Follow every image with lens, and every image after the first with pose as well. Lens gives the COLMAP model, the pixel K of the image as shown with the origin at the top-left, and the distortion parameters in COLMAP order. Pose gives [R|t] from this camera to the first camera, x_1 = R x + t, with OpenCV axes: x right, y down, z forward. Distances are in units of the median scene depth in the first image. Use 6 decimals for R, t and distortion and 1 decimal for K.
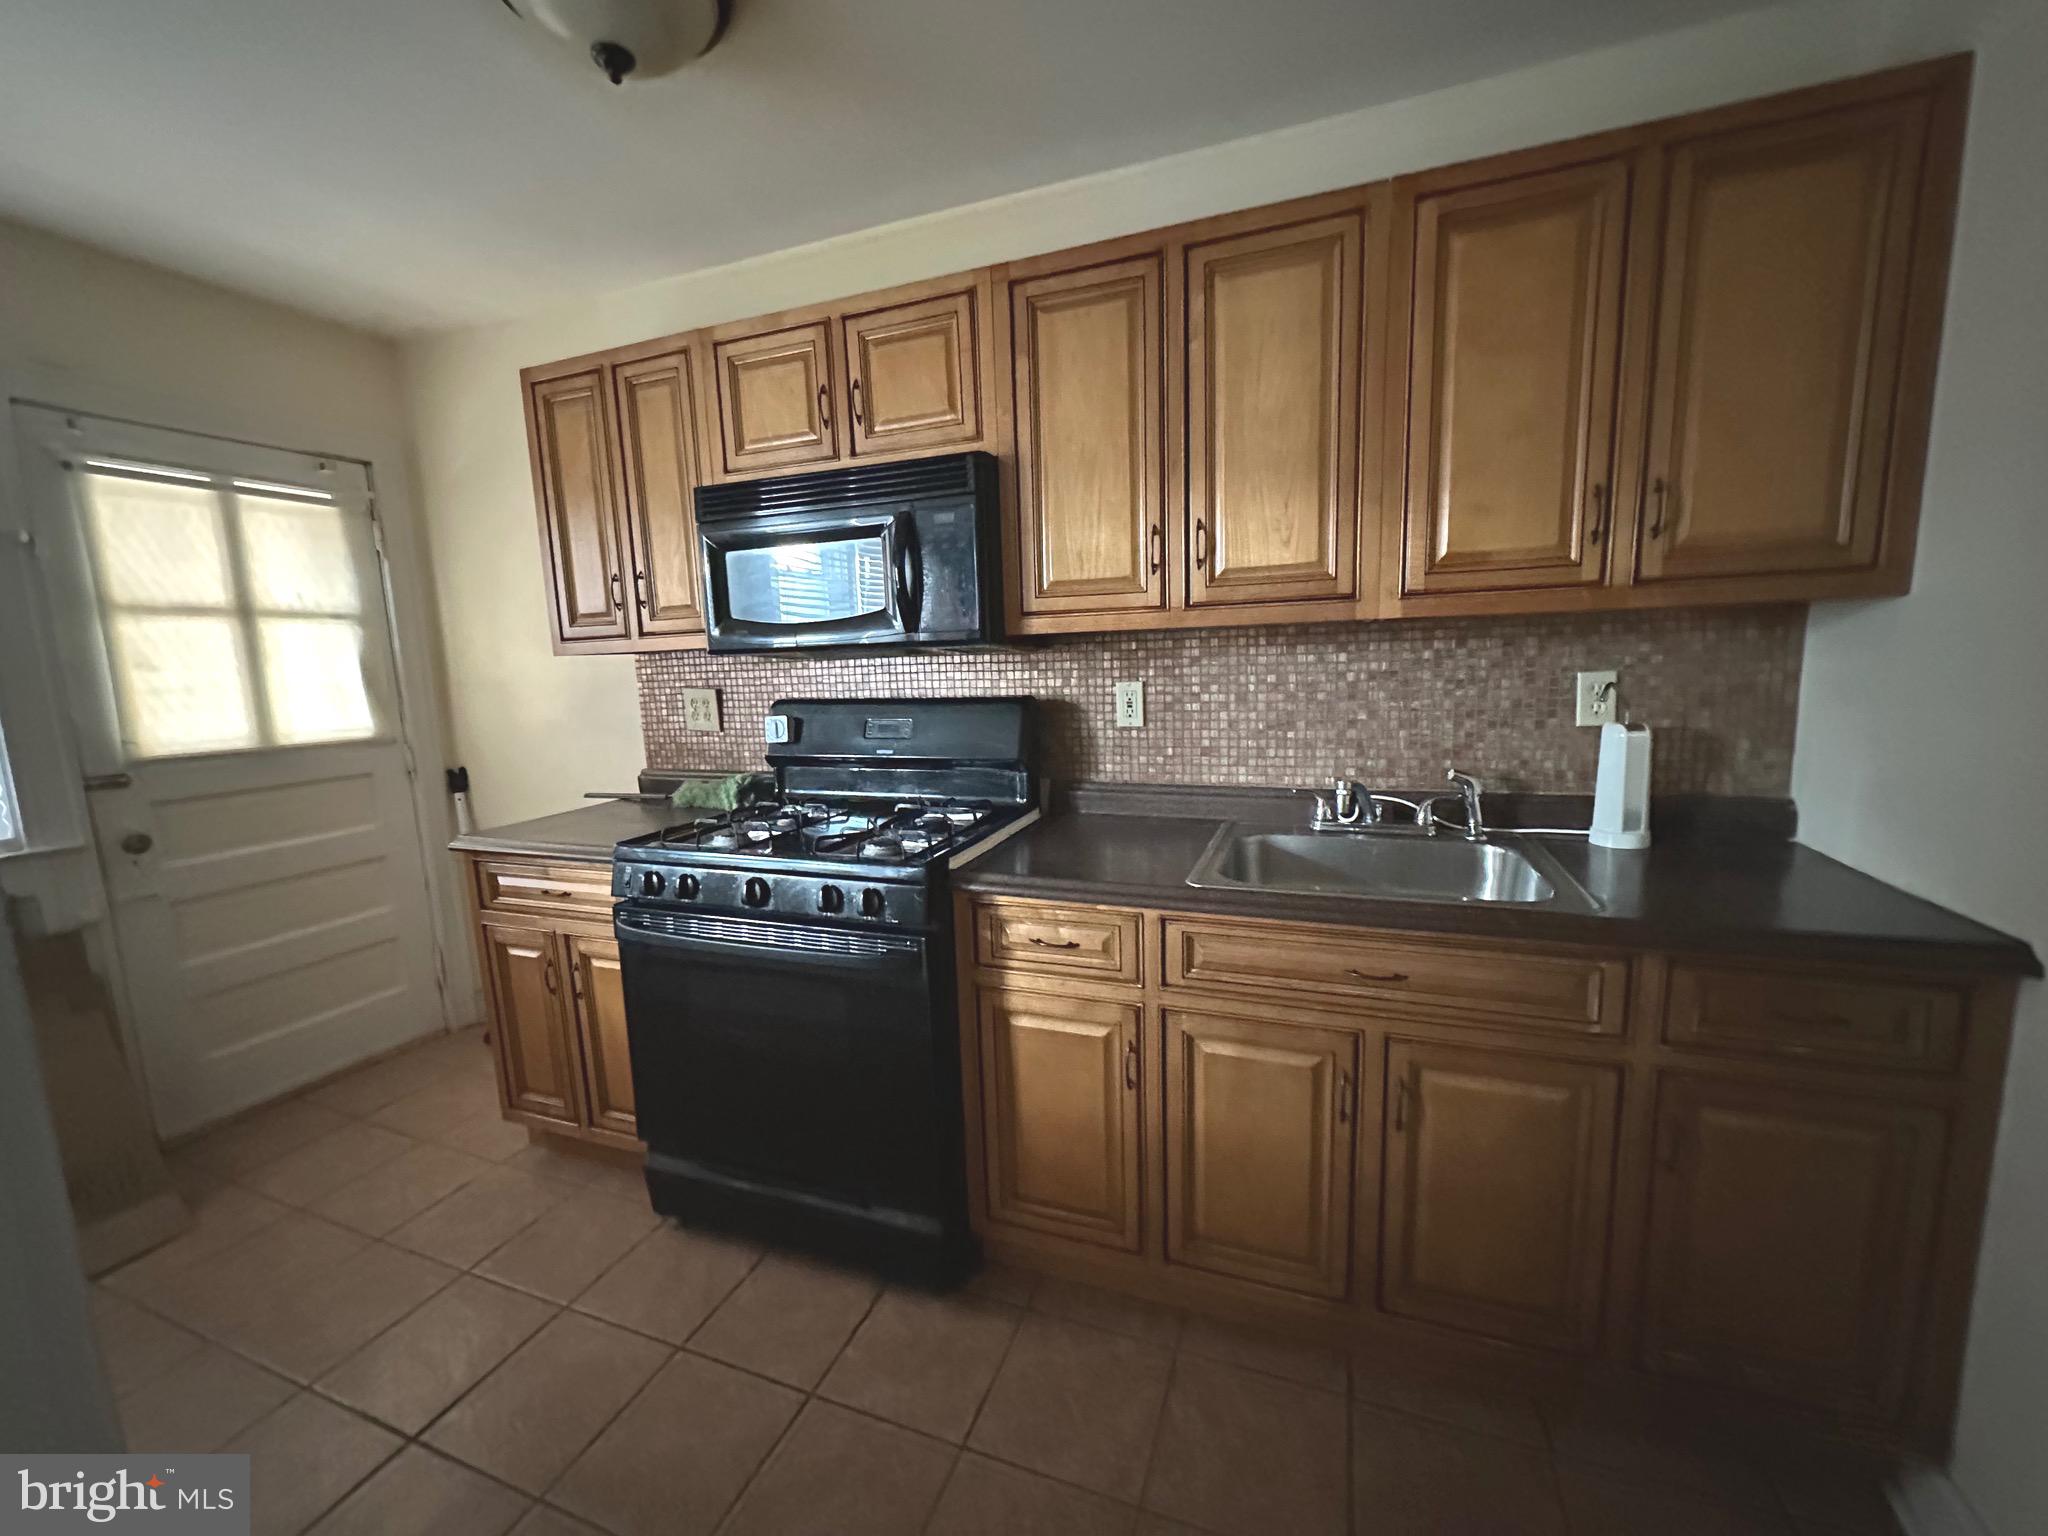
lens RADIAL K [[823.8, 0, 1028.3], [0, 823.8, 775.1], [0, 0, 1]] dist [-0.000946, 0.000692]
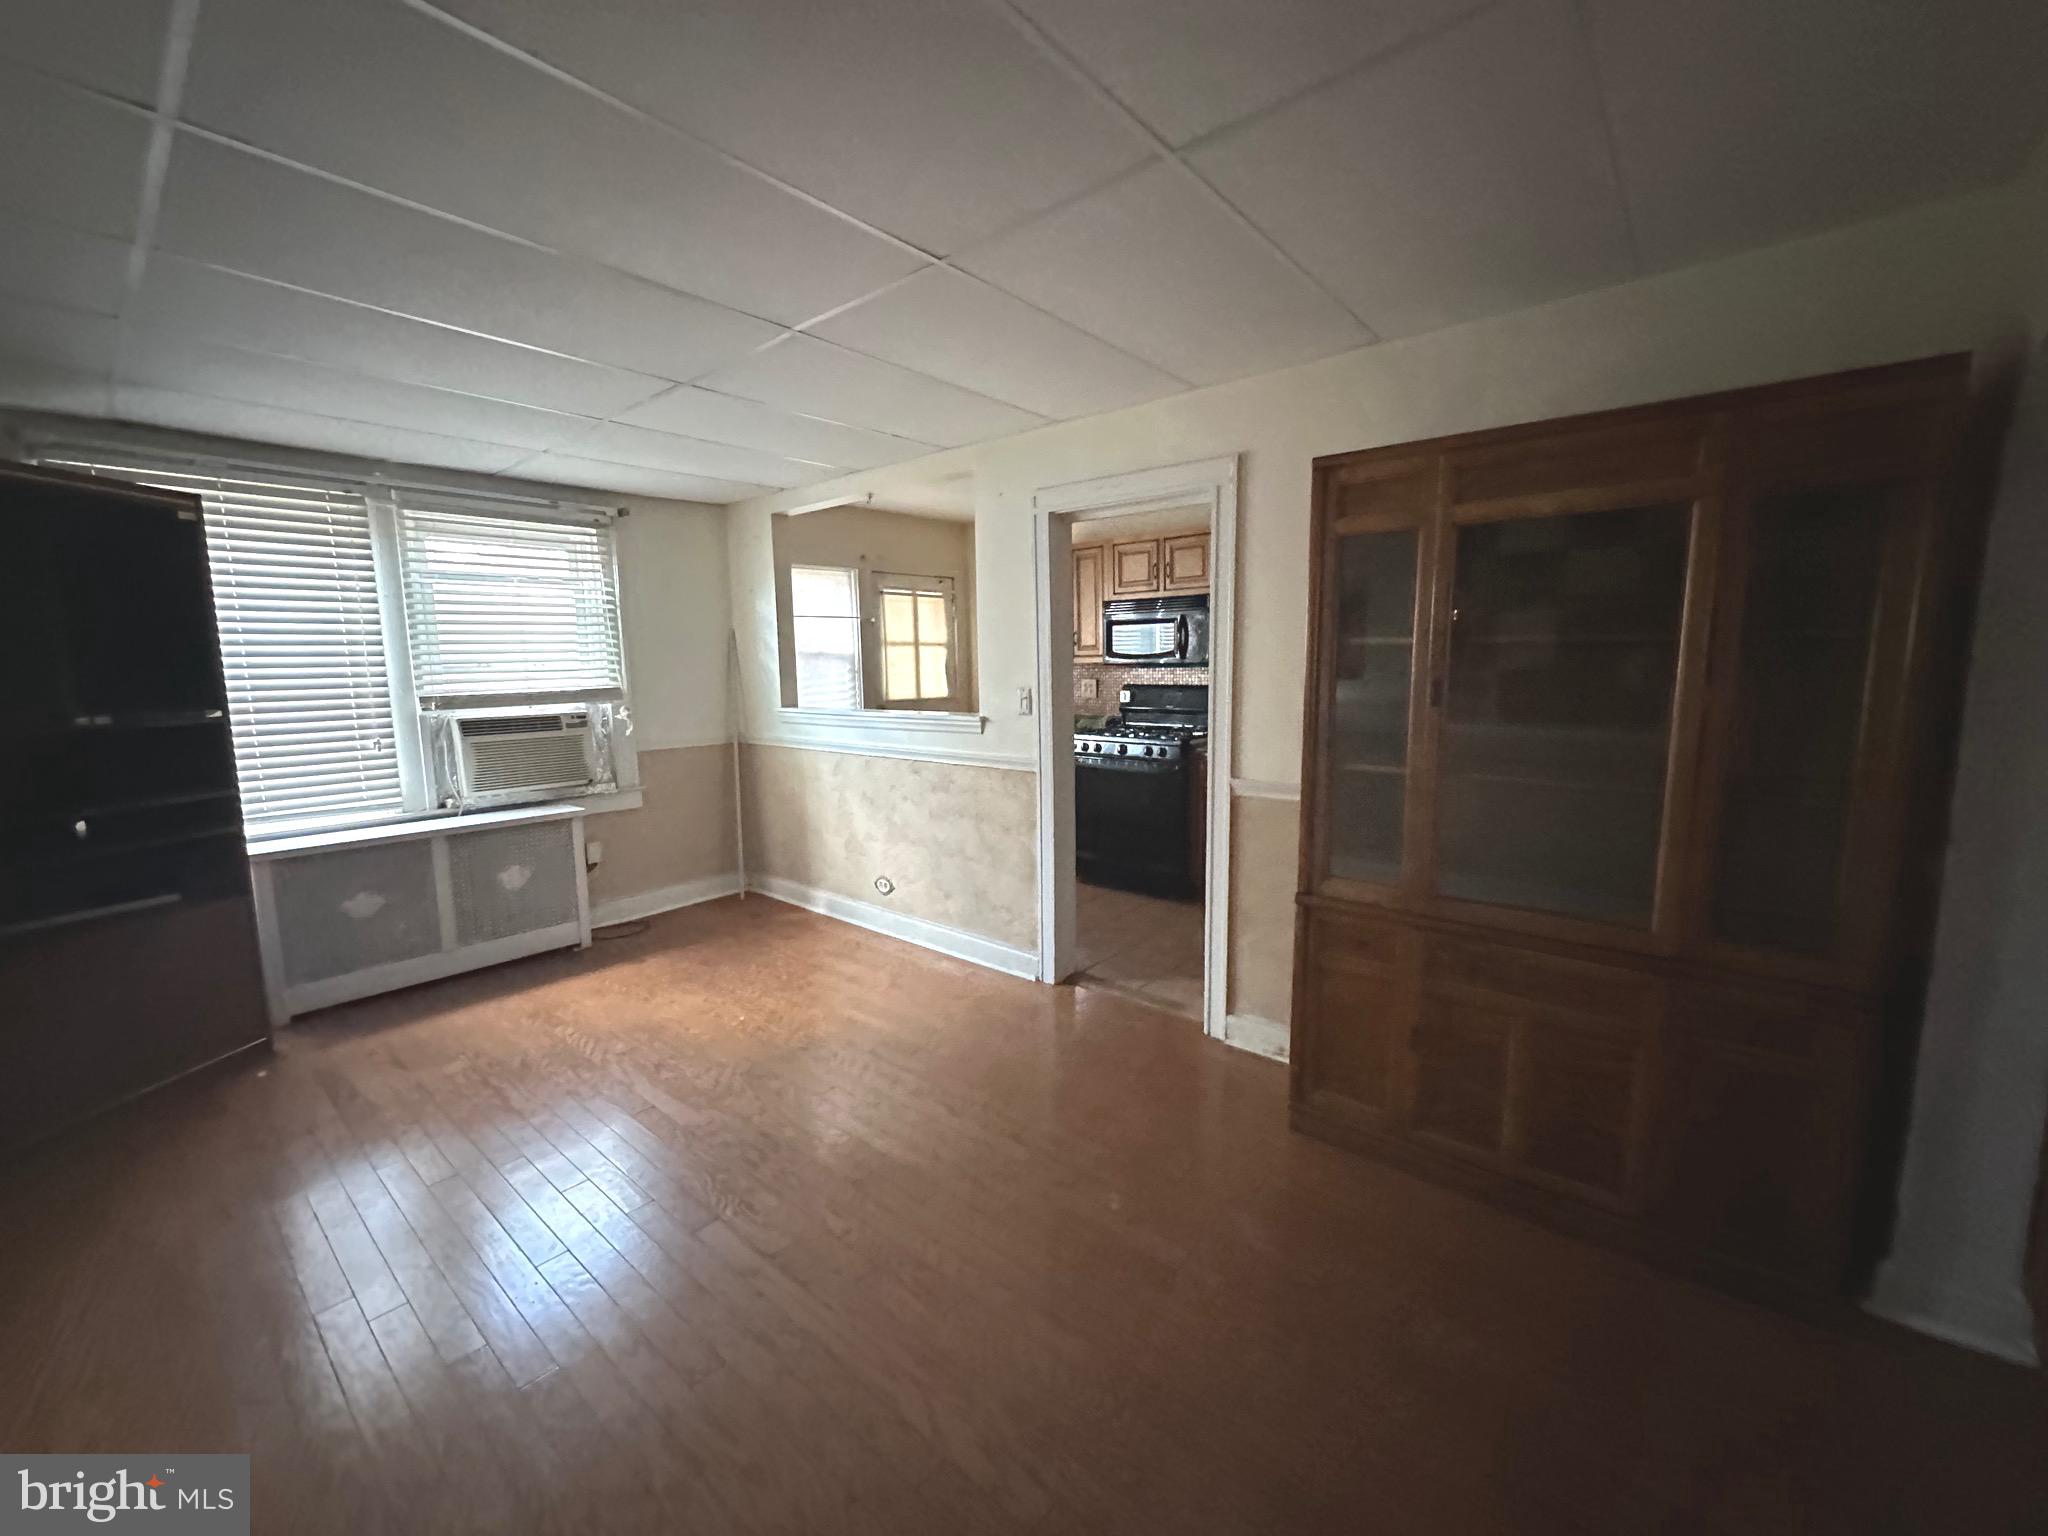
lens RADIAL K [[823.8, 0, 1025.2], [0, 823.8, 771.2], [0, 0, 1]] dist [-0.000946, 0.000692]
pose [[0.941493, 0.062180, -0.331246, 0.243433], [-0.062911, 0.997983, 0.008527, 0.168642], [0.331108, 0.012811, 0.943506, -1.441852]]
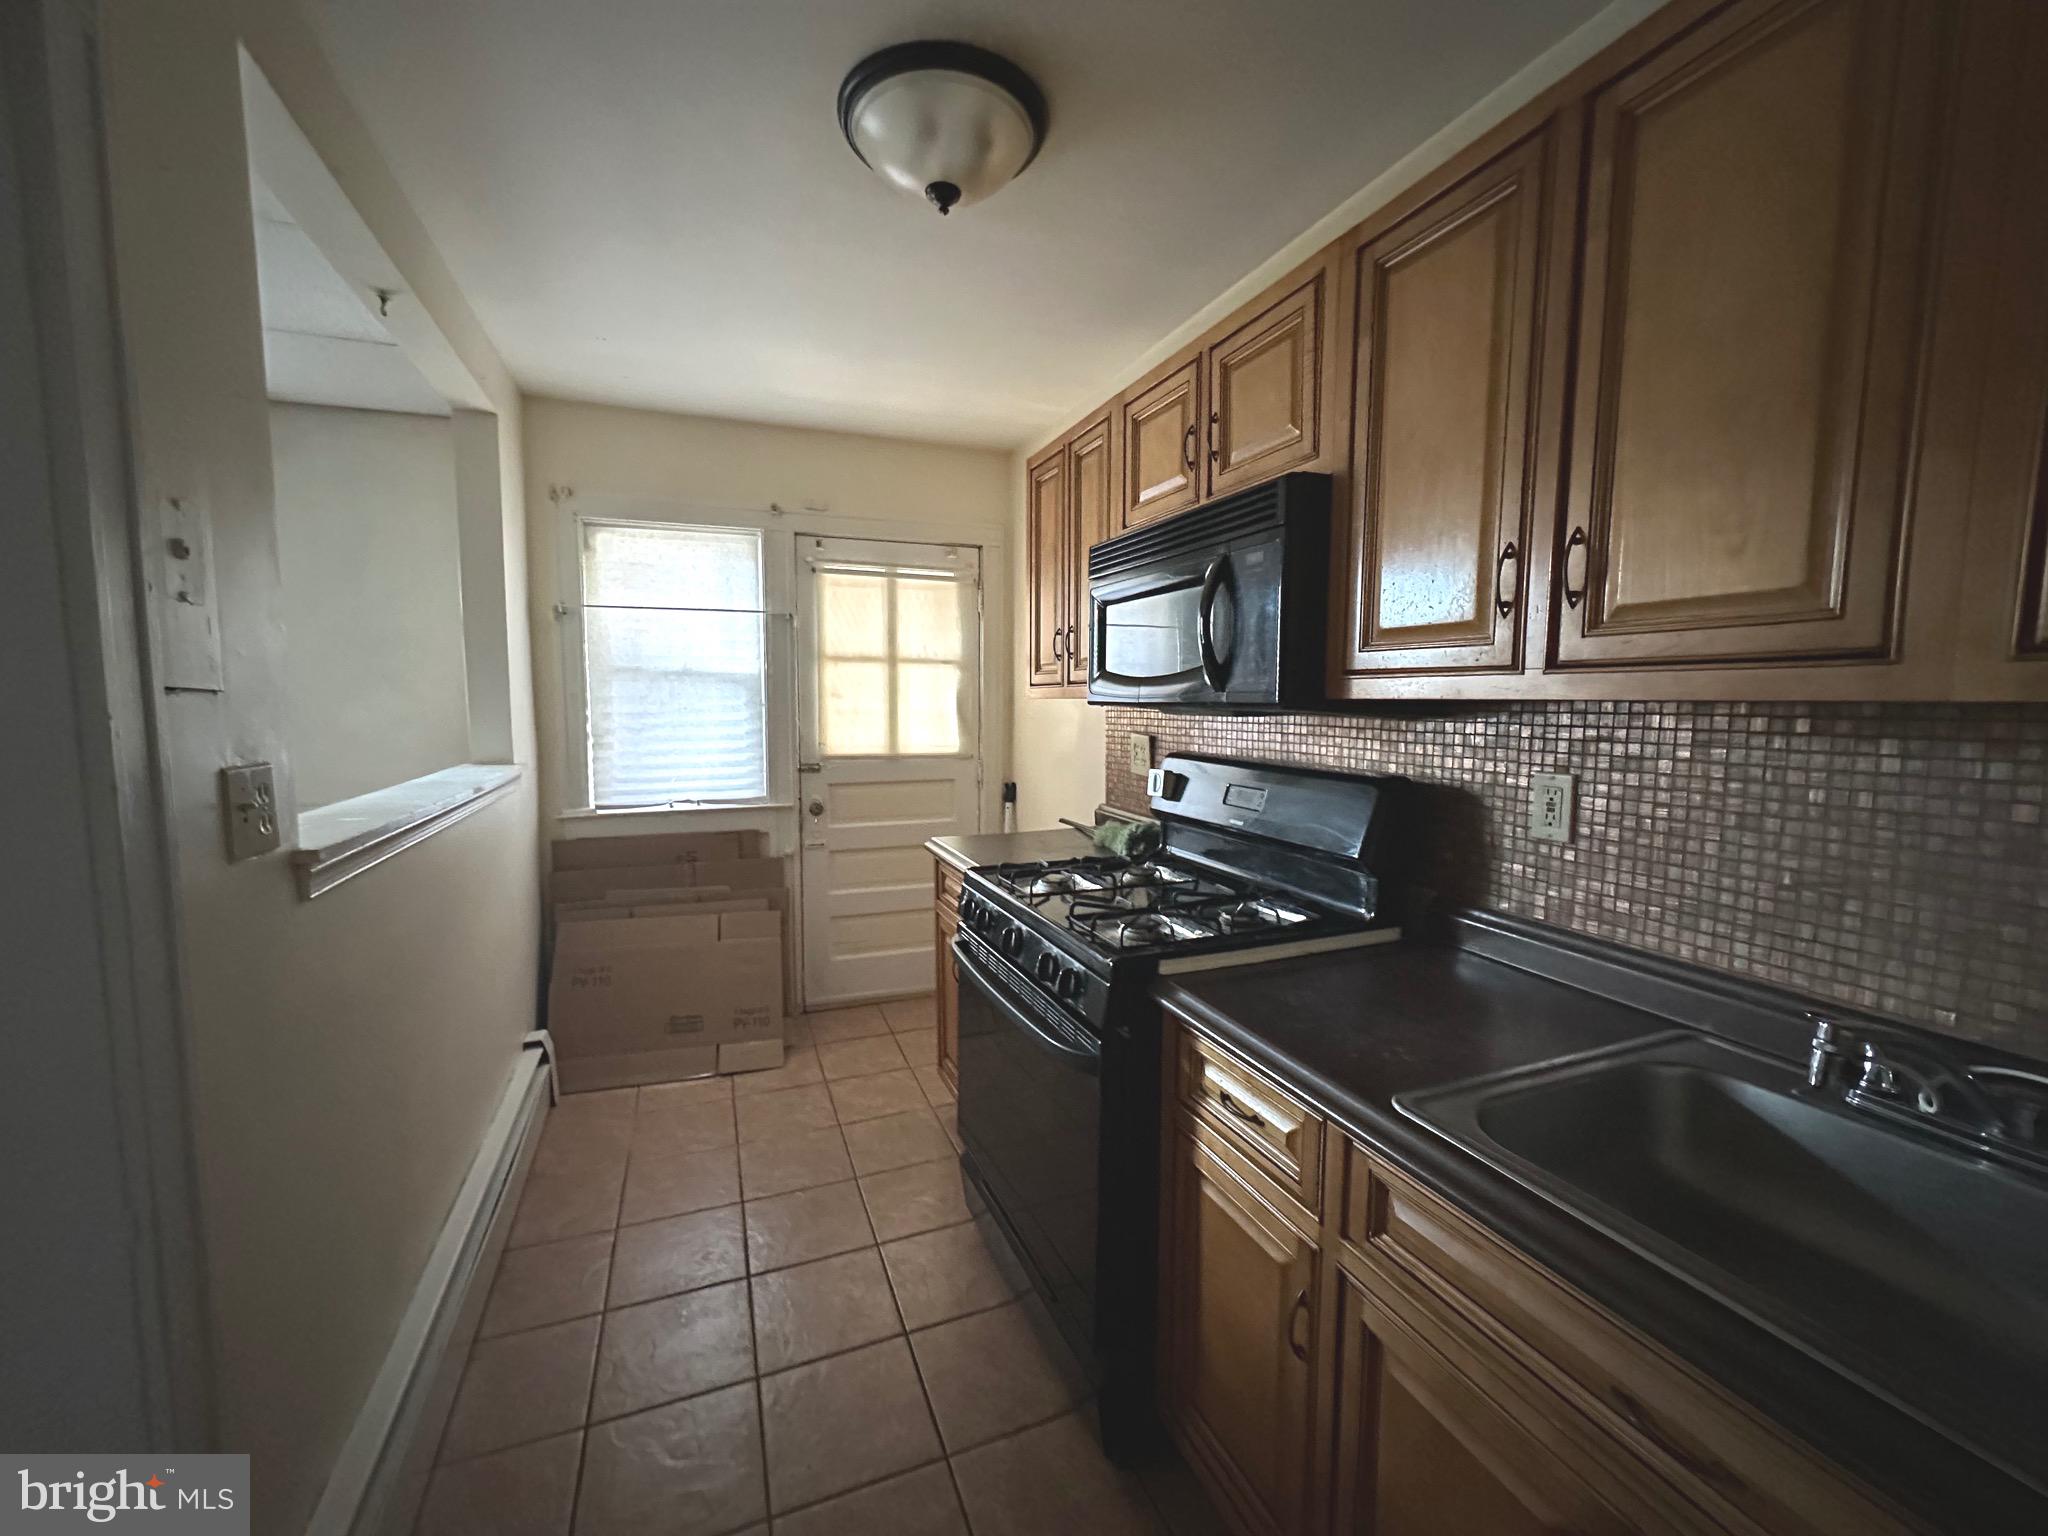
lens RADIAL K [[823.8, 0, 1017.6], [0, 823.8, 772.4], [0, 0, 1]] dist [-0.000946, 0.000692]
pose [[0.671677, 0.103979, -0.733511, 0.314941], [-0.135080, 0.990693, 0.016743, -0.065582], [0.728426, 0.087837, 0.679471, 0.232093]]
